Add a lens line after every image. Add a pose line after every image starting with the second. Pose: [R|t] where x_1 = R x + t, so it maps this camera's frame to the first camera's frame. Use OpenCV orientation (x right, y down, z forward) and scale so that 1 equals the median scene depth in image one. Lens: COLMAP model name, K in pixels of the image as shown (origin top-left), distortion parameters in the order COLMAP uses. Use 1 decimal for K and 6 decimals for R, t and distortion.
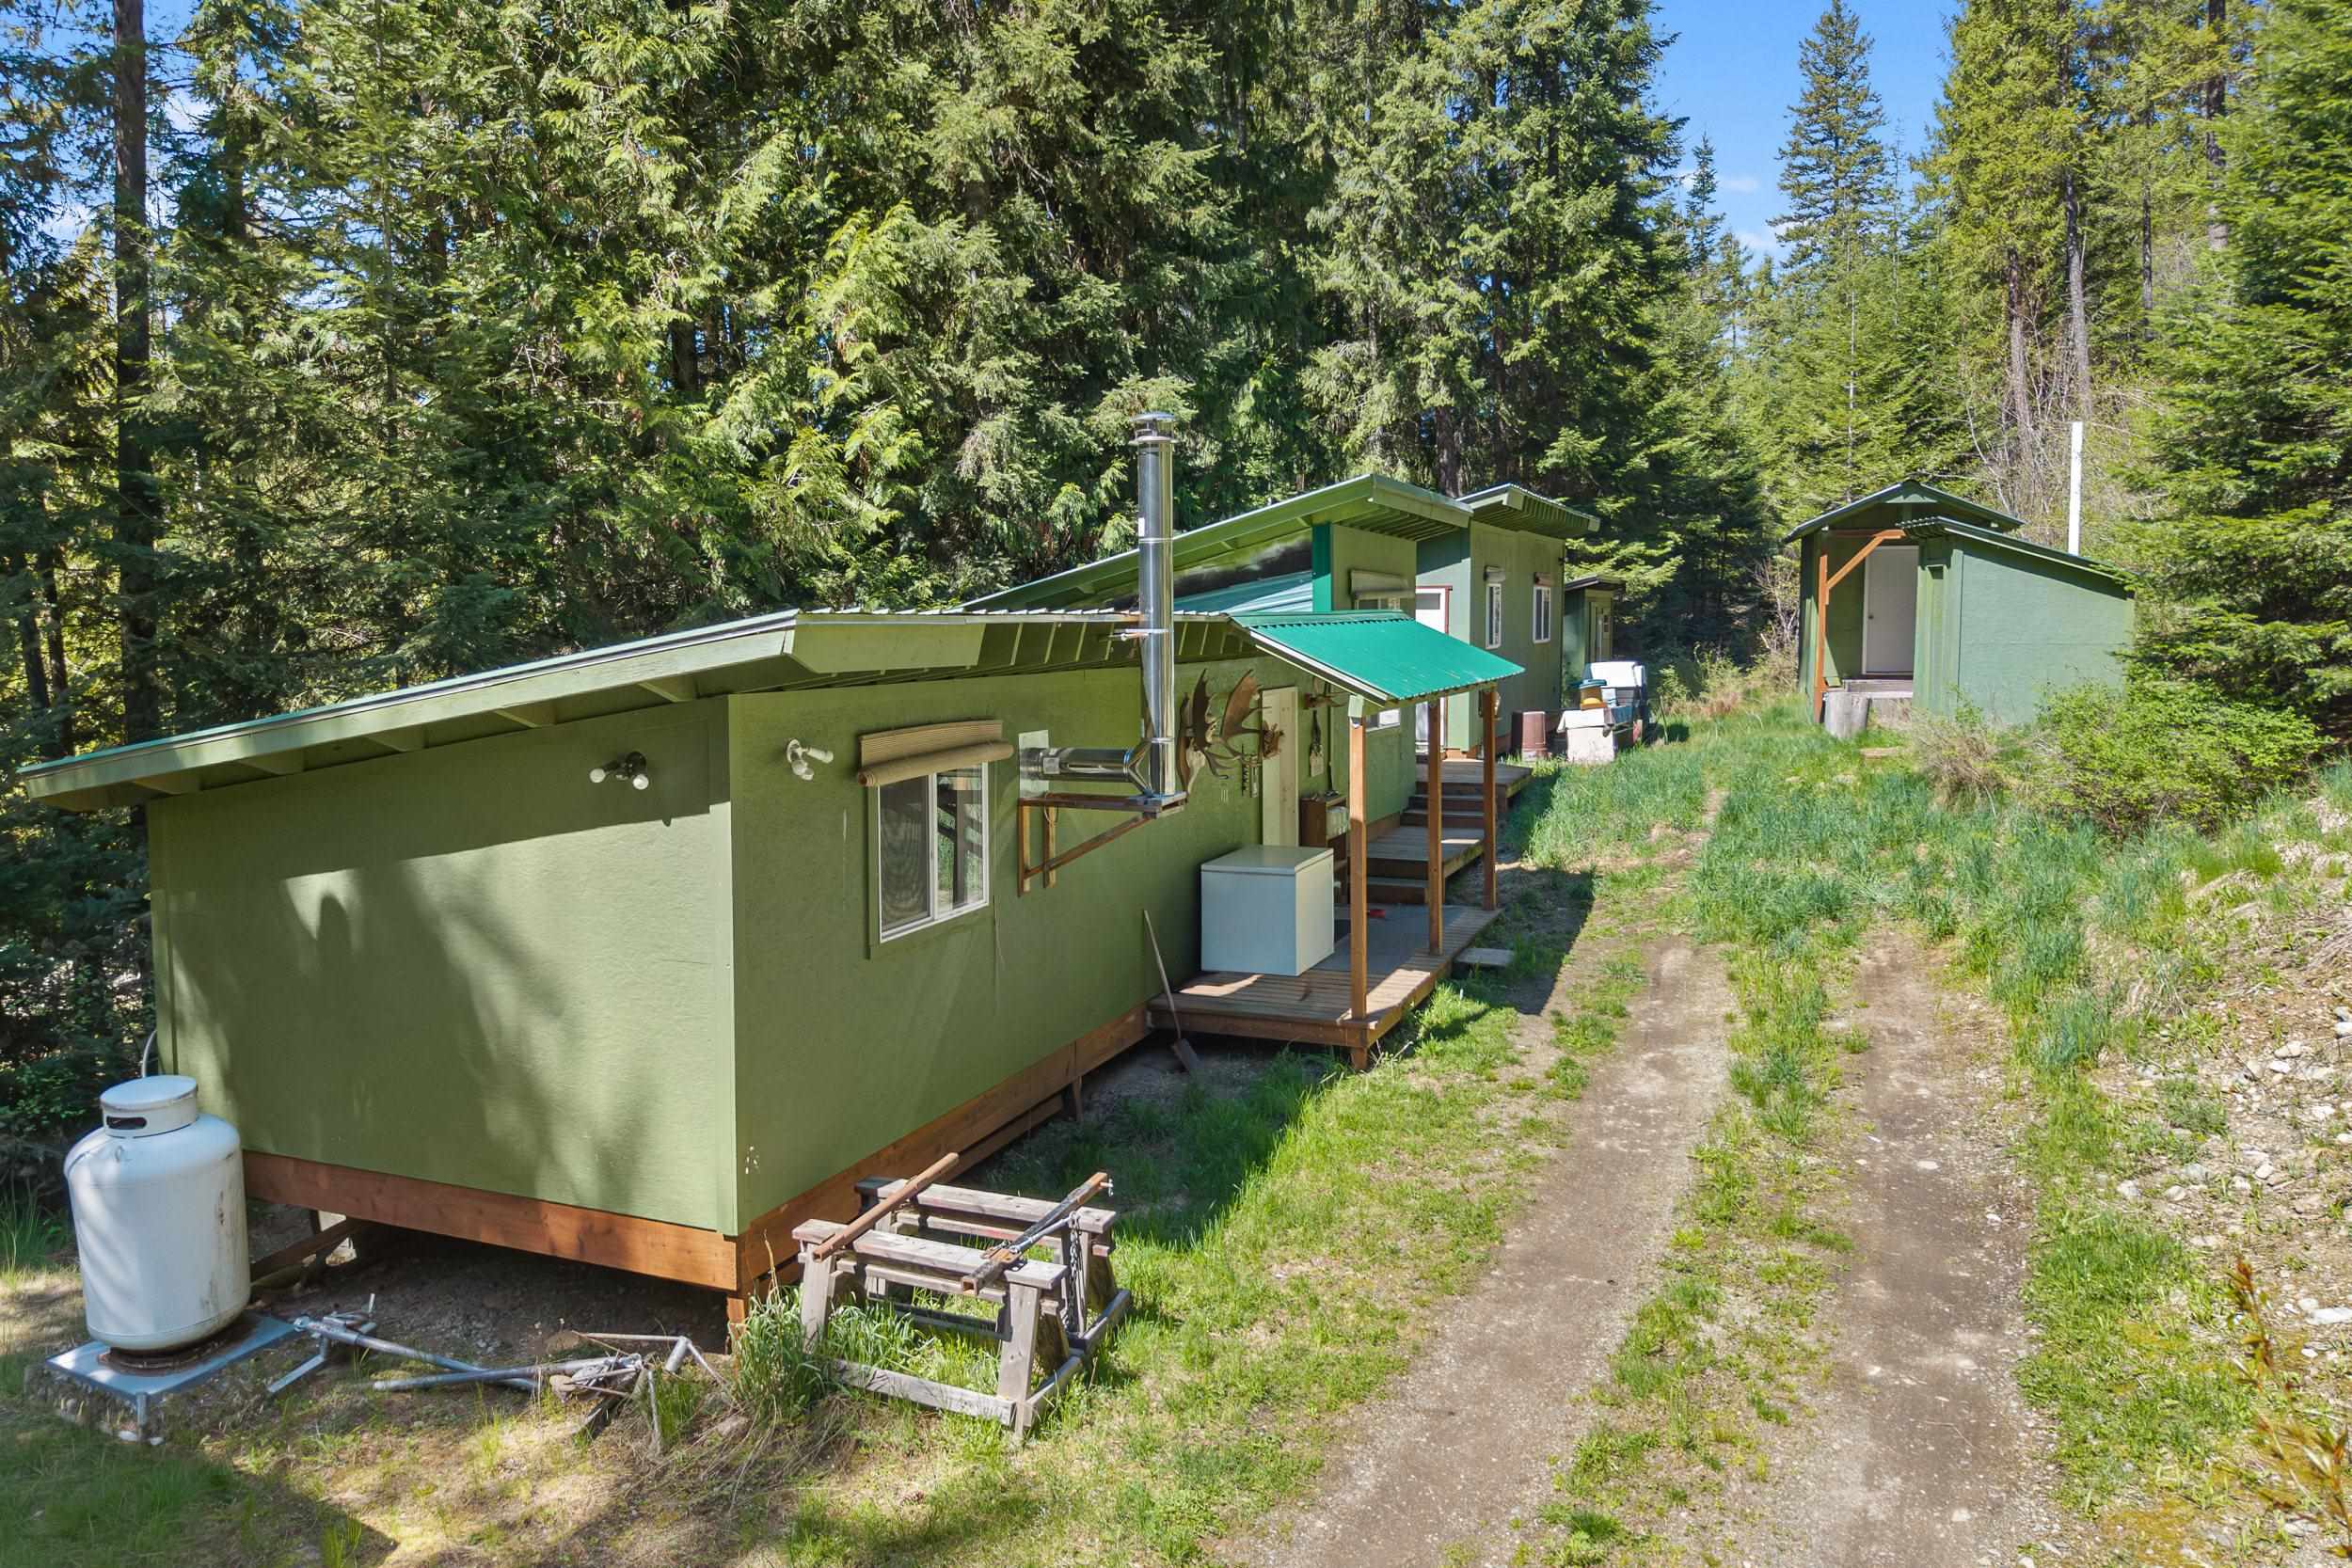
lens RADIAL K [[1554.3, 0, 1142.1], [0, 1554.3, 775.3], [0, 0, 1]] dist [0.002607, -0.001578]
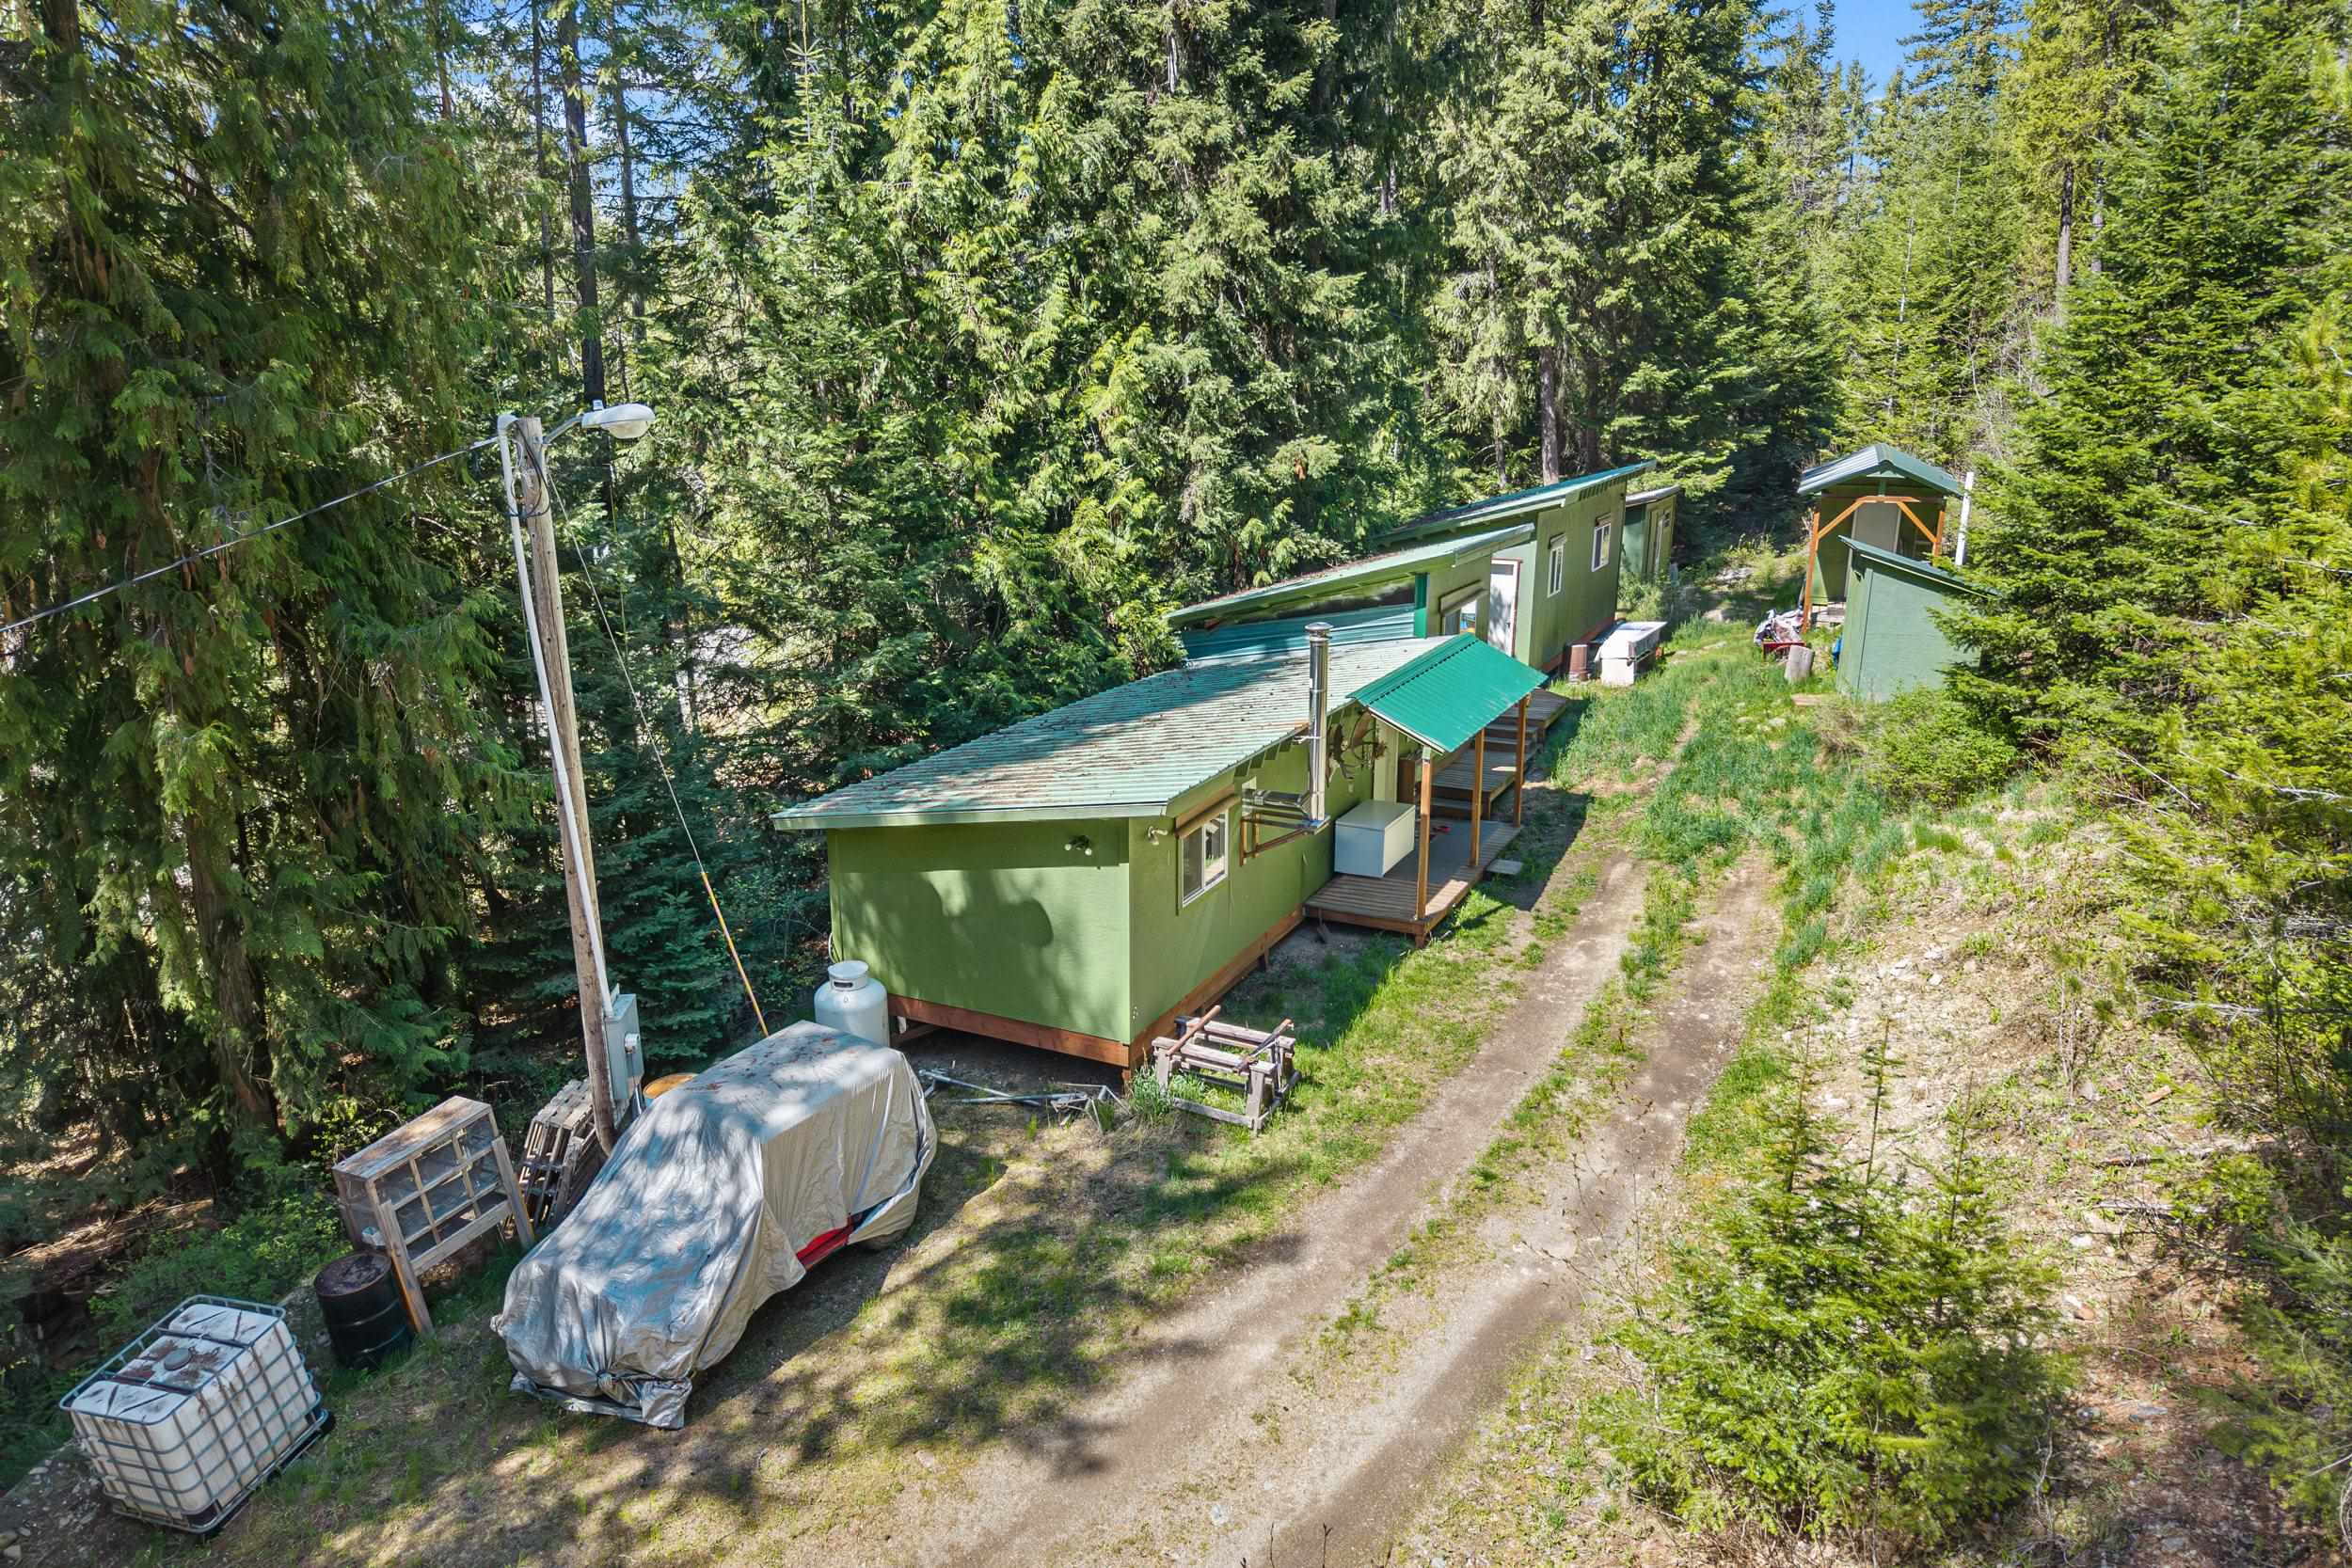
lens RADIAL K [[1557.0, 0, 1180.6], [0, 1557.0, 789.1], [0, 0, 1]] dist [0.007527, -0.014514]
pose [[0.998249, 0.022458, -0.054726, -0.030304], [-0.011321, 0.980559, 0.195900, -0.228952], [0.058061, -0.194937, 0.979096, -0.510316]]
